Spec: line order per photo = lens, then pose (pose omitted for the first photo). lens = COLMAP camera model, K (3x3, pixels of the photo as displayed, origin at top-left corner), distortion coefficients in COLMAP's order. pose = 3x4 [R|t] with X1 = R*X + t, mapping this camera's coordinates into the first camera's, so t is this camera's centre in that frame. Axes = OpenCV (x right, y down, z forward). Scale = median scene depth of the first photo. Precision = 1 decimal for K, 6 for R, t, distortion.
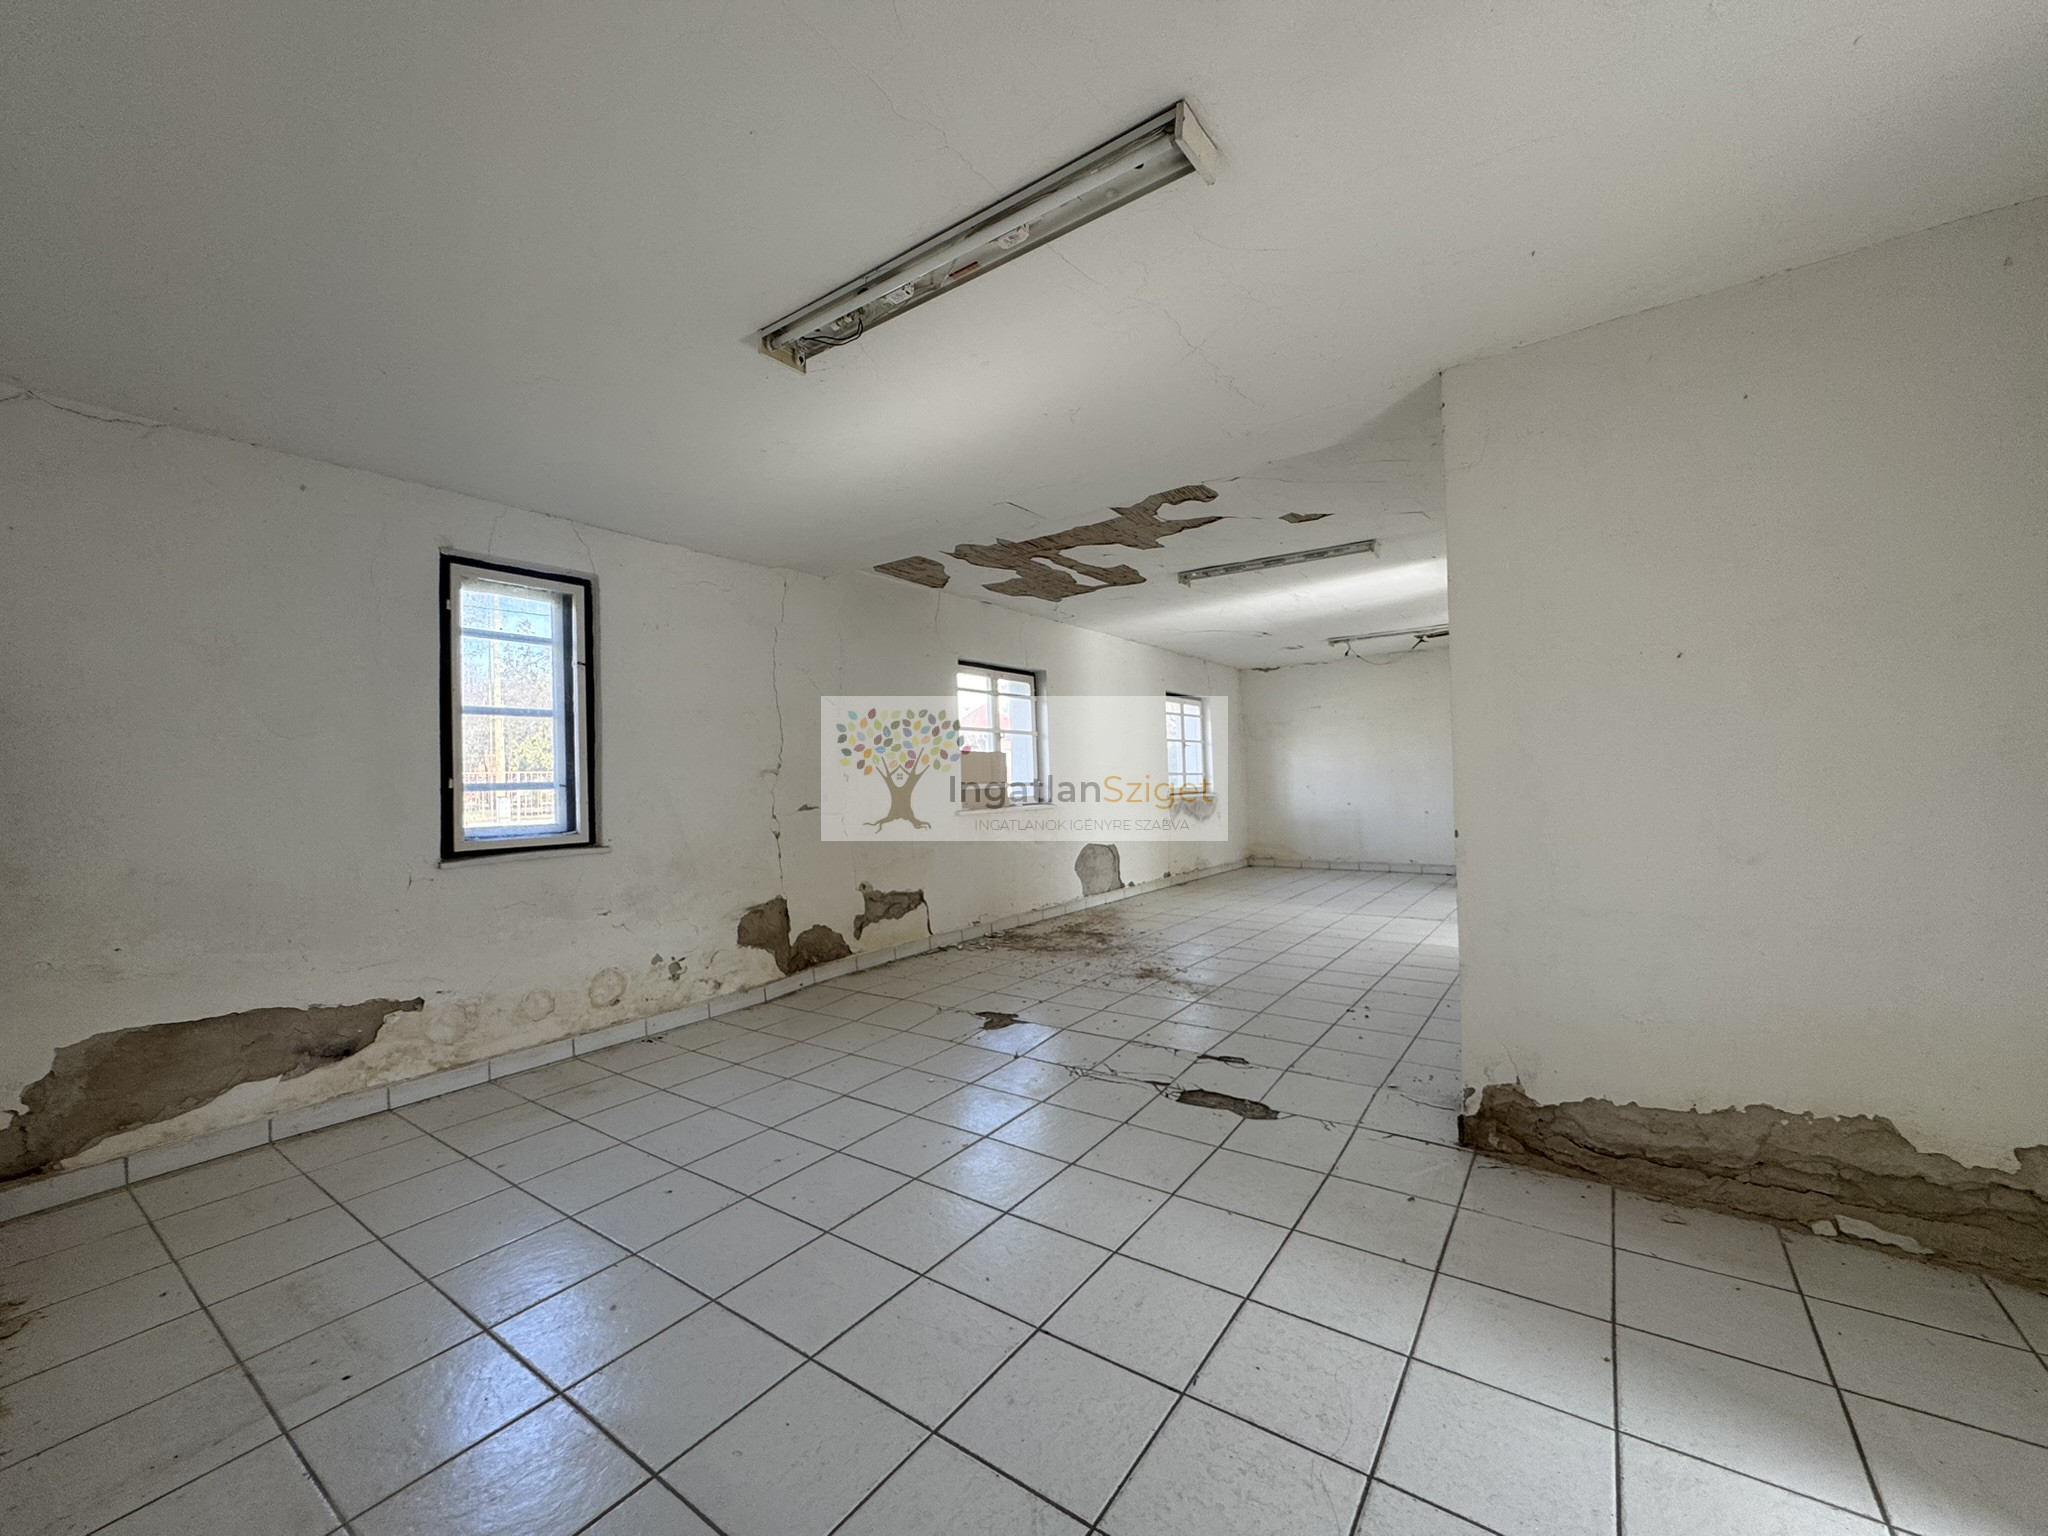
lens RADIAL K [[815.6, 0, 1022.3], [0, 815.6, 765.6], [0, 0, 1]] dist [-0.003545, 0.000664]
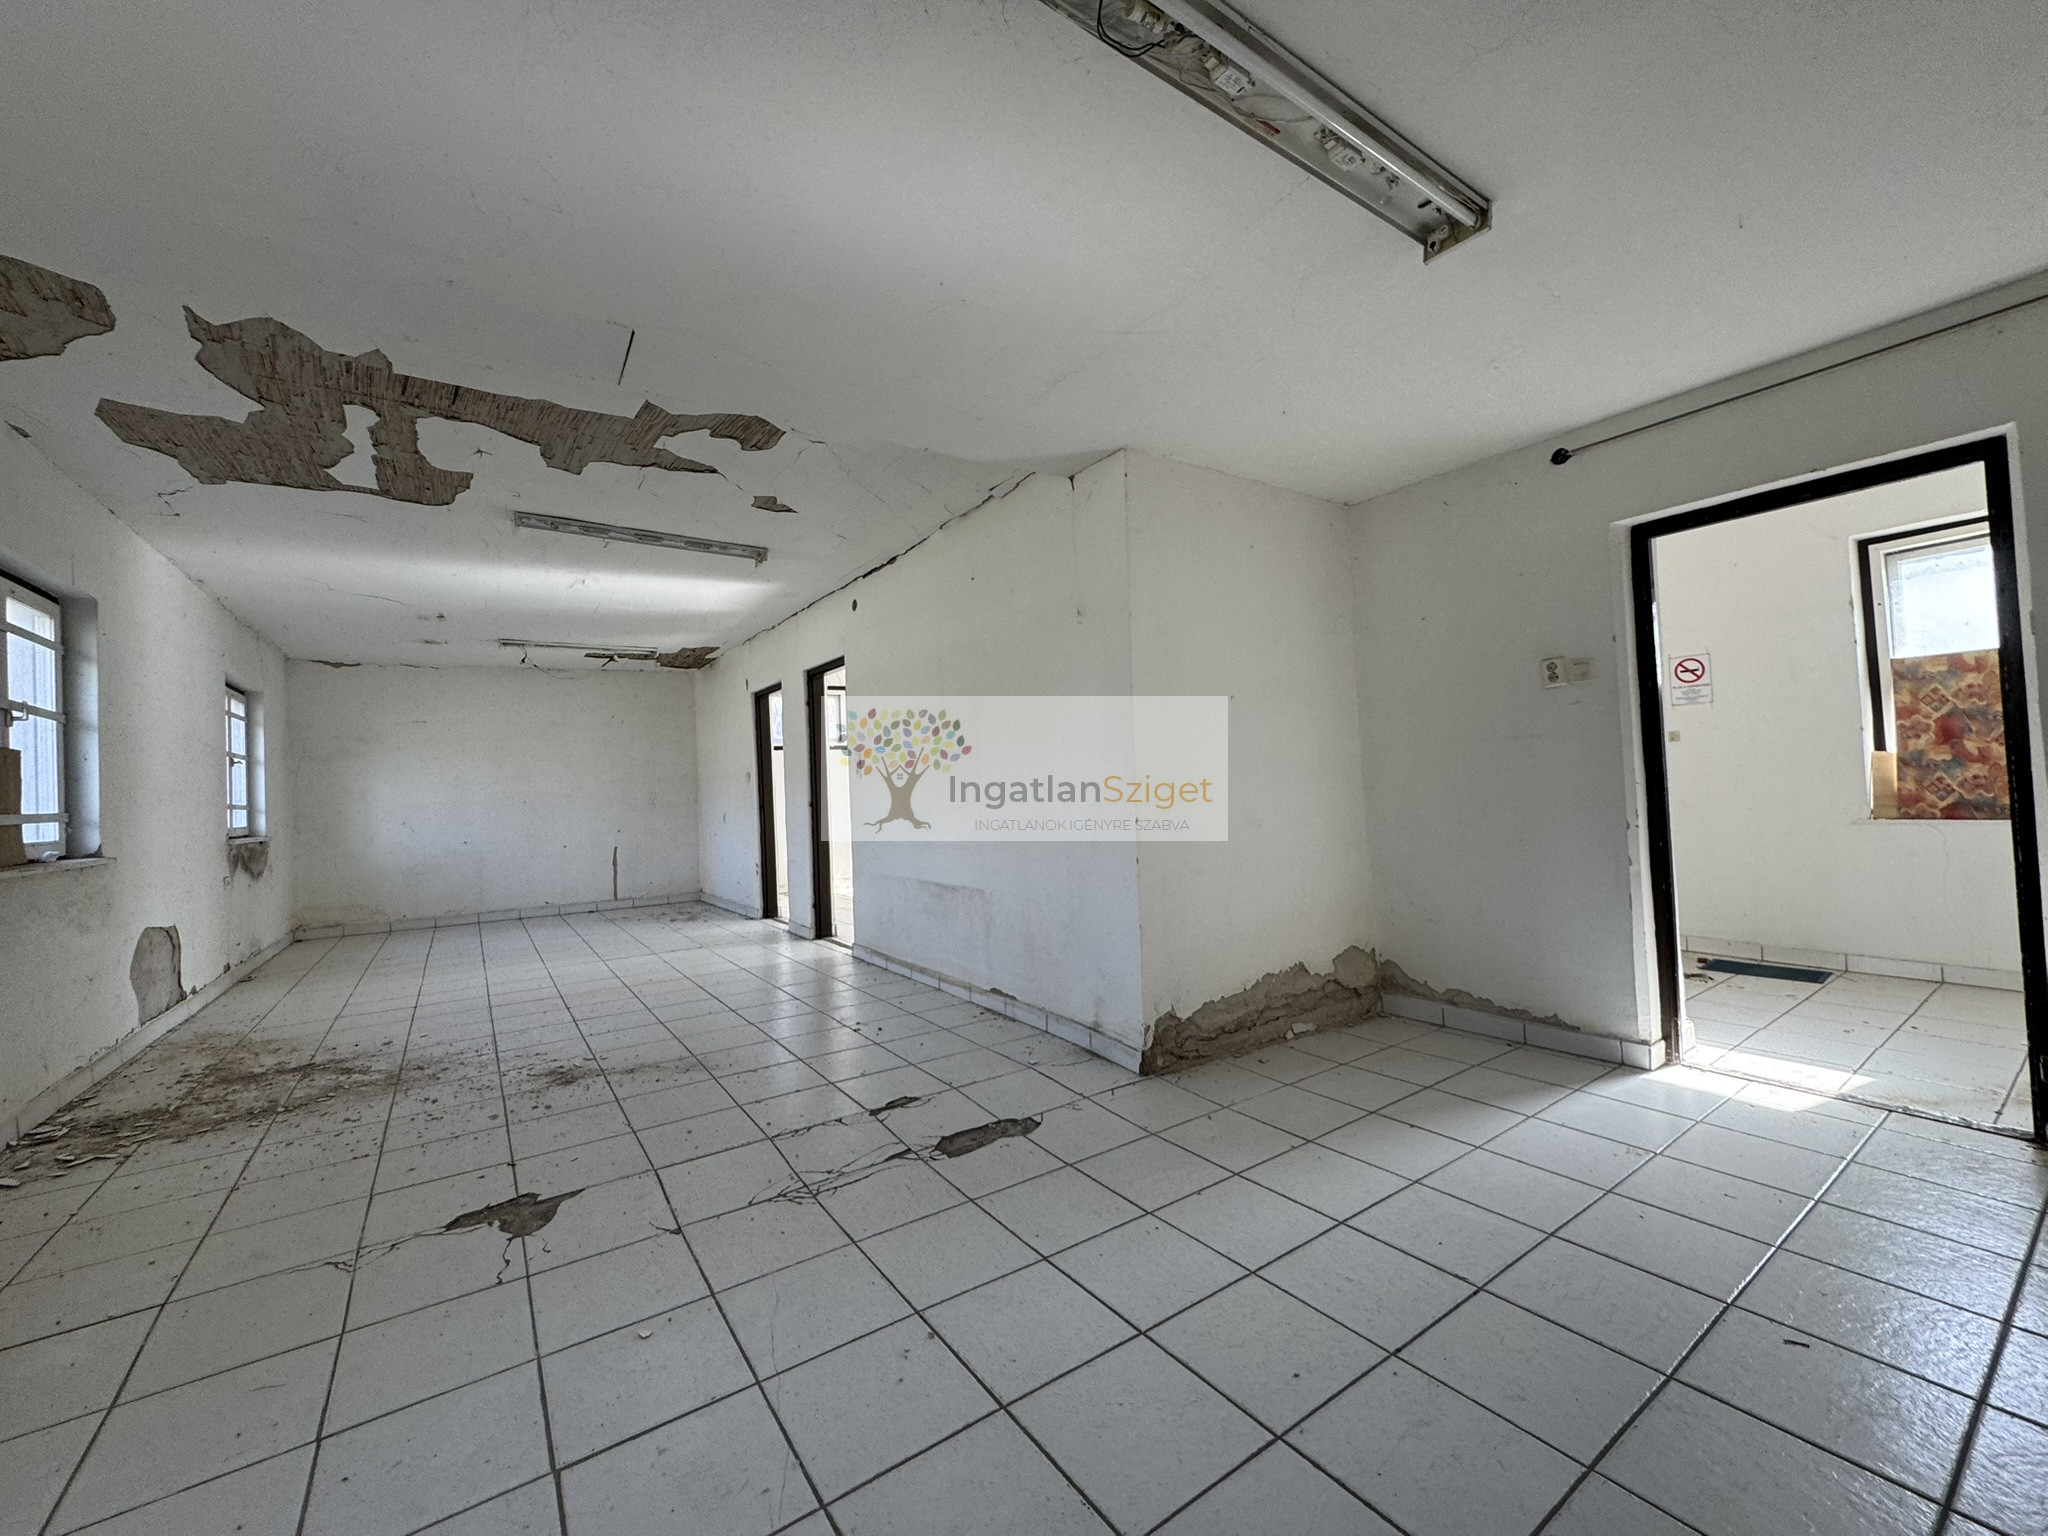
lens RADIAL K [[815.6, 0, 1022.3], [0, 815.6, 765.6], [0, 0, 1]] dist [-0.003545, 0.000664]
pose [[0.341764, 0.040413, 0.938917, -0.374460], [0.011768, 0.998813, -0.047275, 0.030817], [-0.939712, 0.027206, 0.340882, 0.402066]]
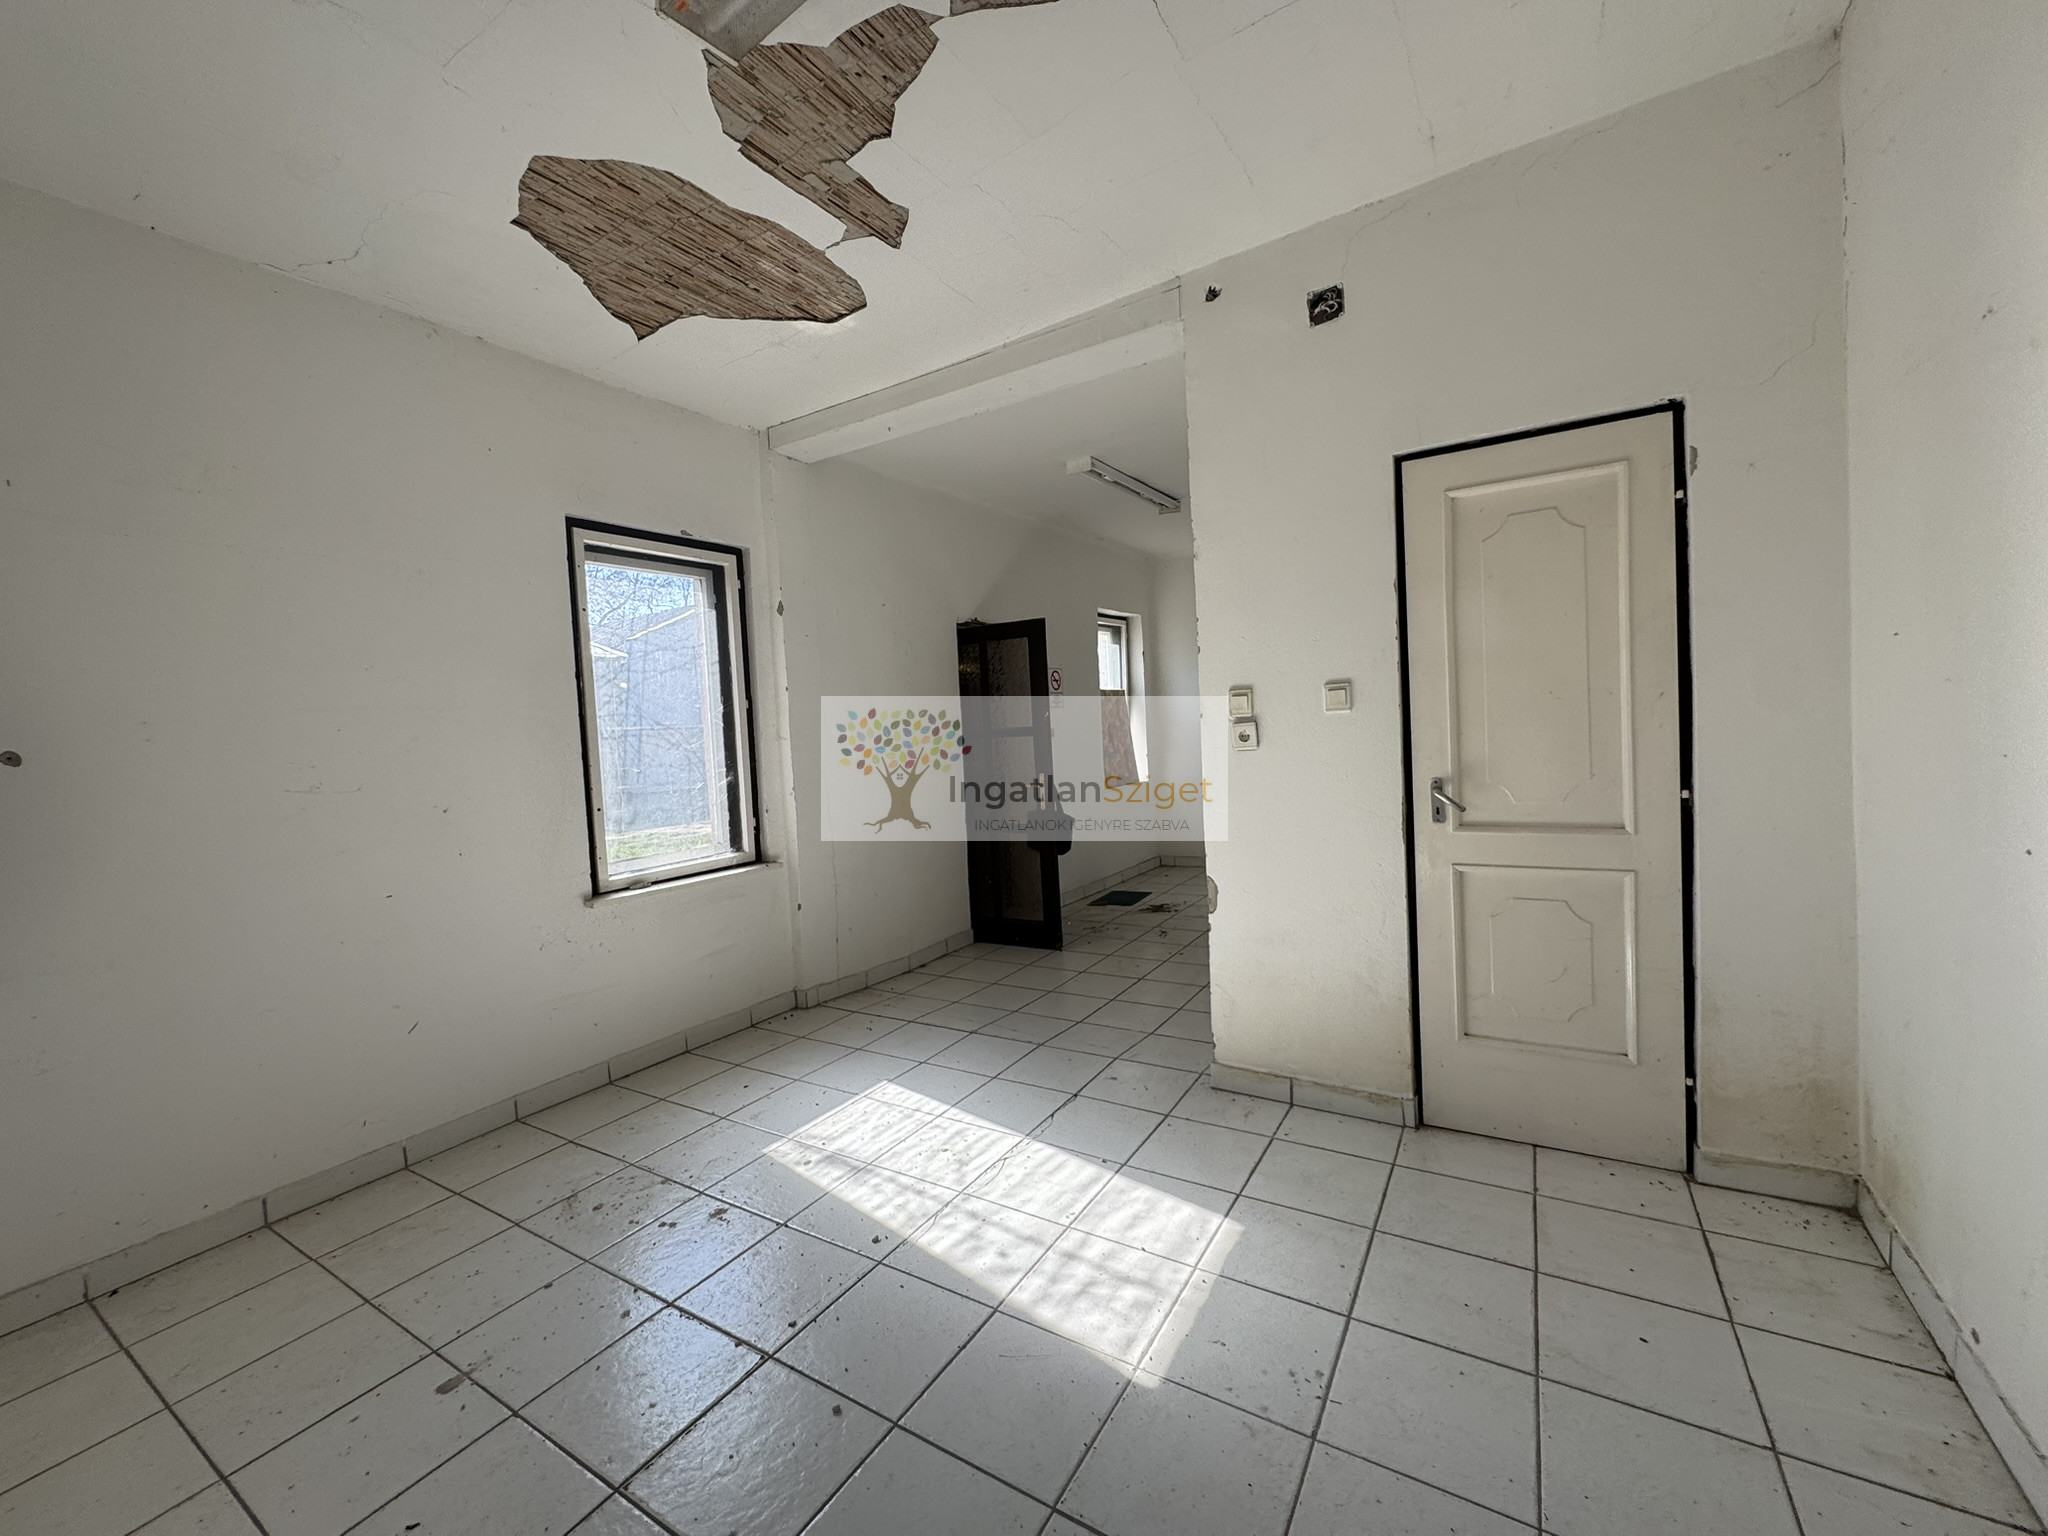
lens RADIAL K [[815.6, 0, 1022.3], [0, 815.6, 765.6], [0, 0, 1]] dist [-0.003545, 0.000664]
pose [[-0.994975, 0.083670, -0.054993, 1.010949], [0.082269, 0.996237, 0.027279, -0.033544], [0.057068, 0.022618, -0.998114, 1.240540]]
